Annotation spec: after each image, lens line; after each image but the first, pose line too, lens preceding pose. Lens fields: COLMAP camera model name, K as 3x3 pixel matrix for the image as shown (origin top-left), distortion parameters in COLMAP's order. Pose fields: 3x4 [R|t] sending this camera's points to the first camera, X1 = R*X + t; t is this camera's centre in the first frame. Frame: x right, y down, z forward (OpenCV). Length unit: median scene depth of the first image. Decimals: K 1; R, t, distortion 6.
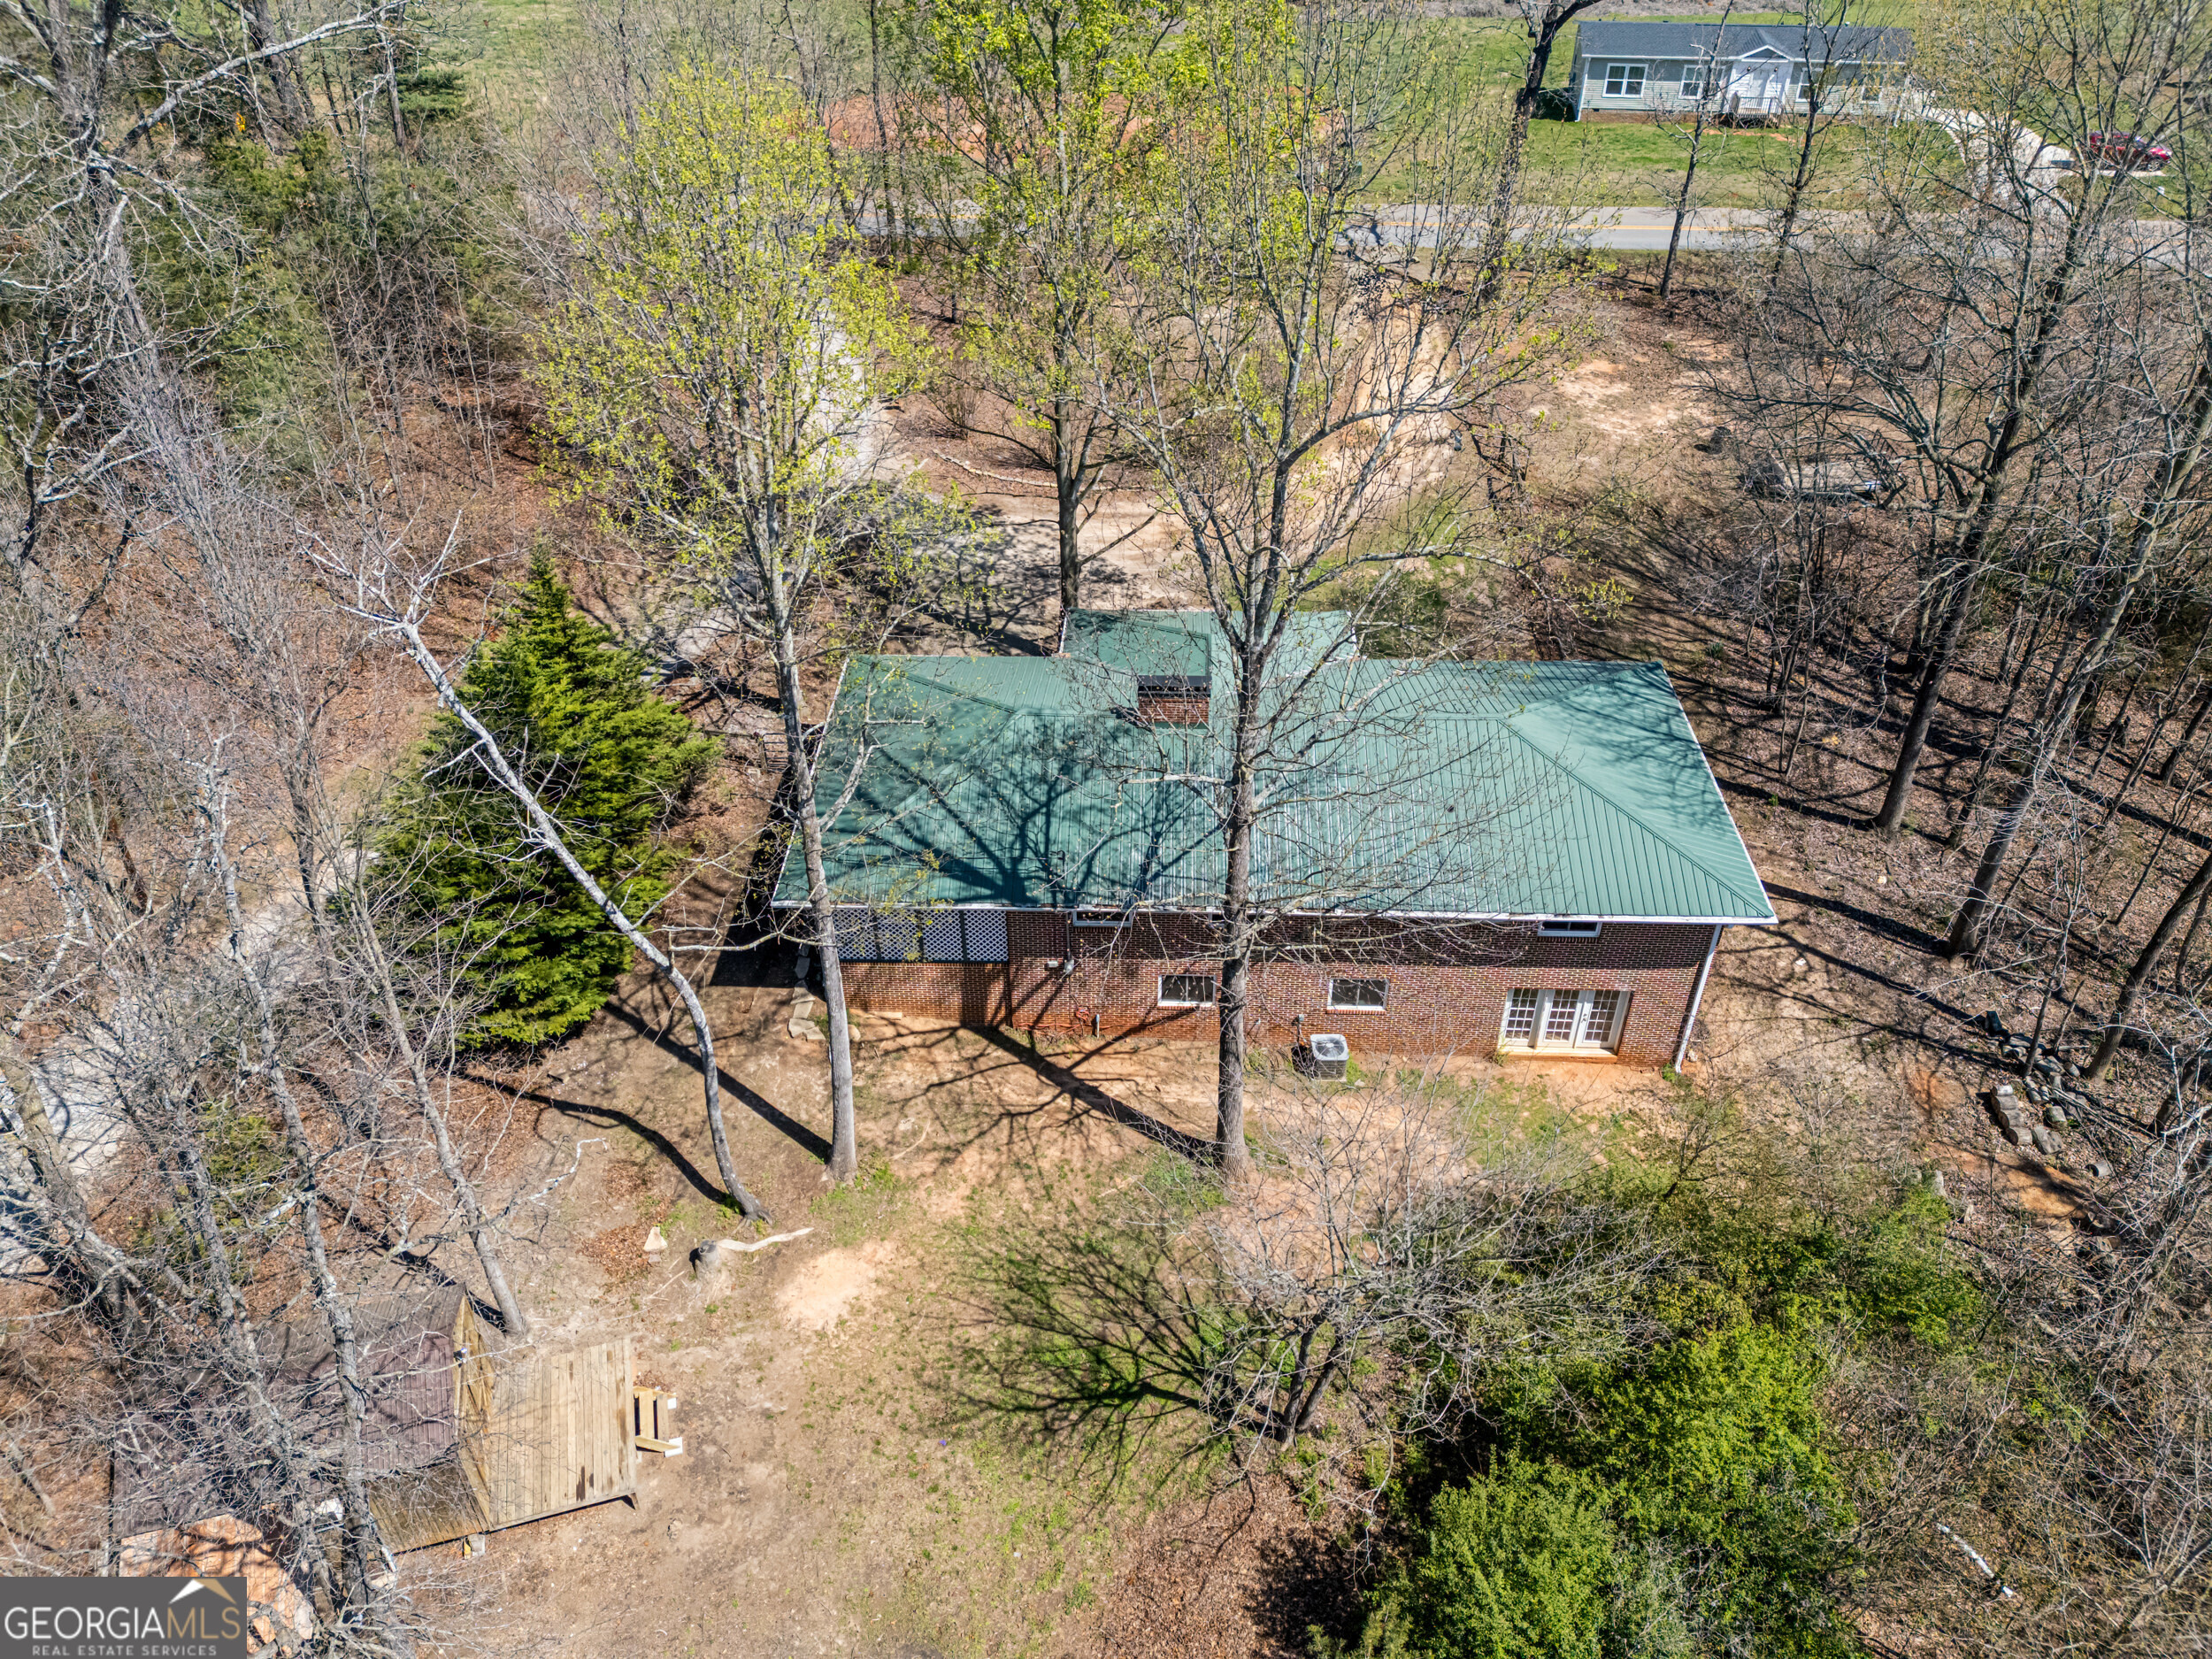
lens RADIAL K [[1613.6, 0, 1106.0], [0, 1613.6, 829.5], [0, 0, 1]] dist [0.035350, -0.000769]
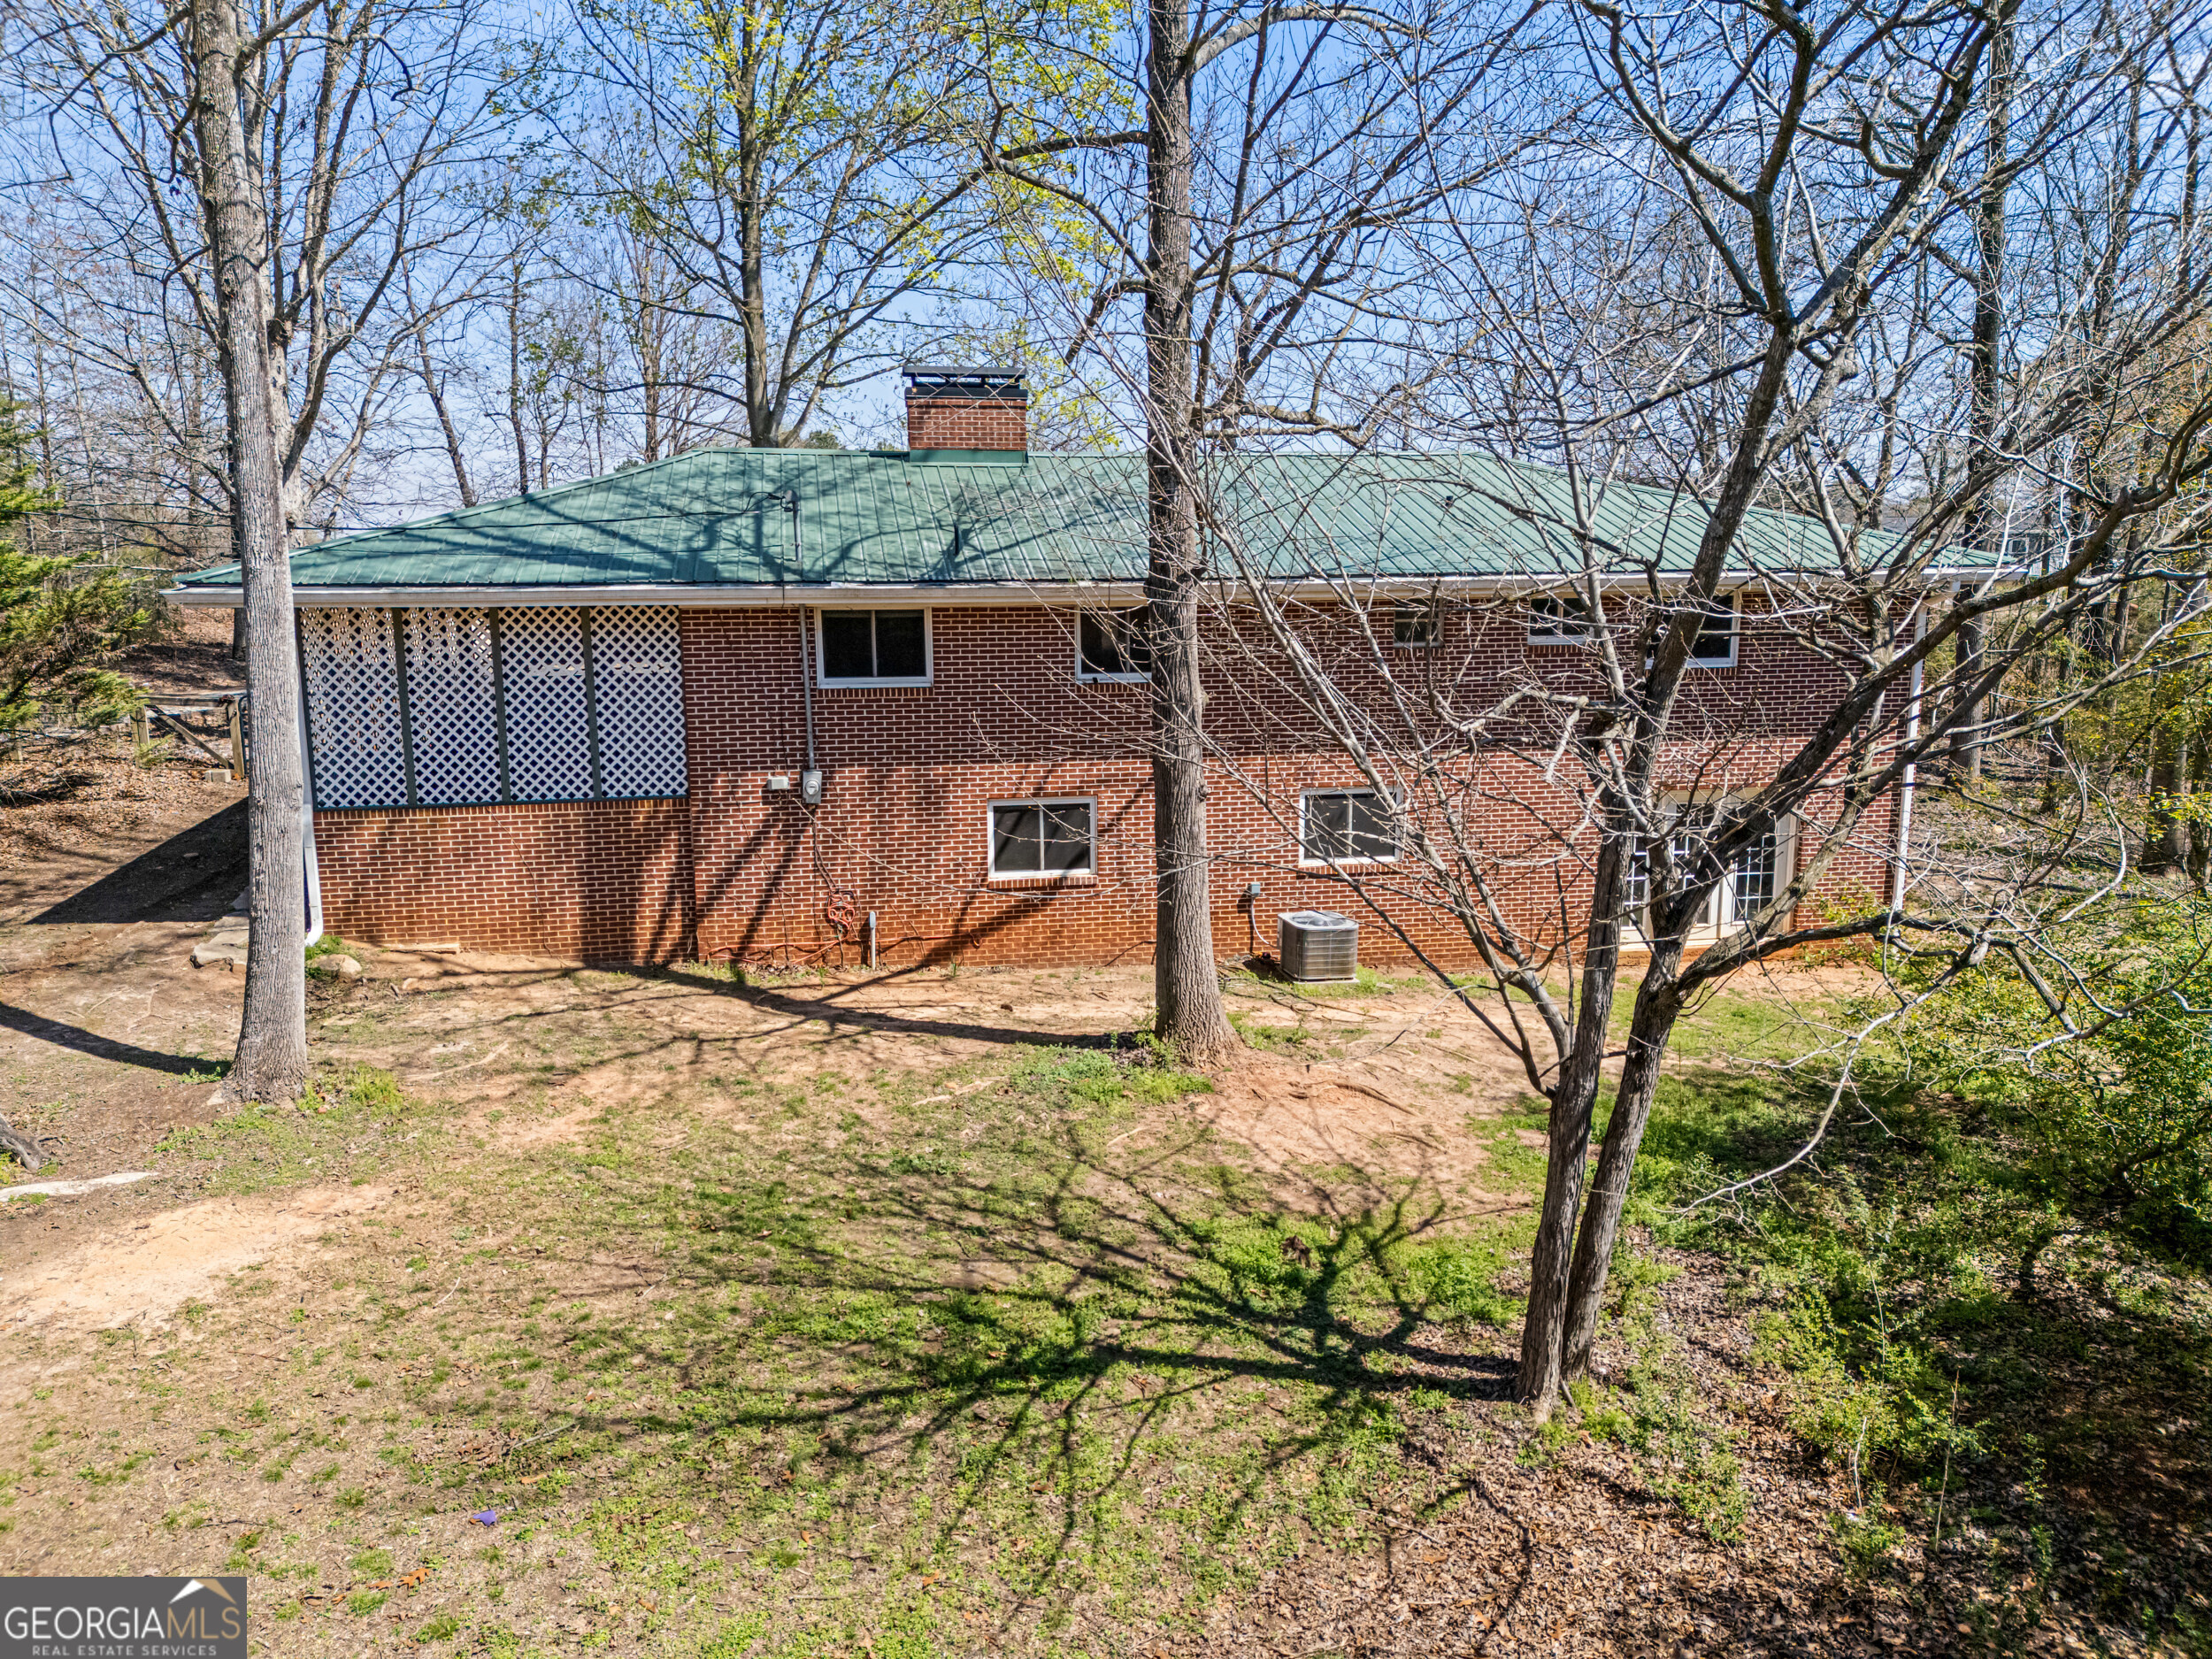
lens RADIAL K [[1622.3, 0, 1102.6], [0, 1622.3, 875.5], [0, 0, 1]] dist [0.142281, -0.210856]
pose [[0.978155, -0.036740, 0.204603, -0.043674], [0.124618, 0.891427, -0.435693, 0.385393], [-0.166381, 0.451672, 0.876533, 0.605873]]
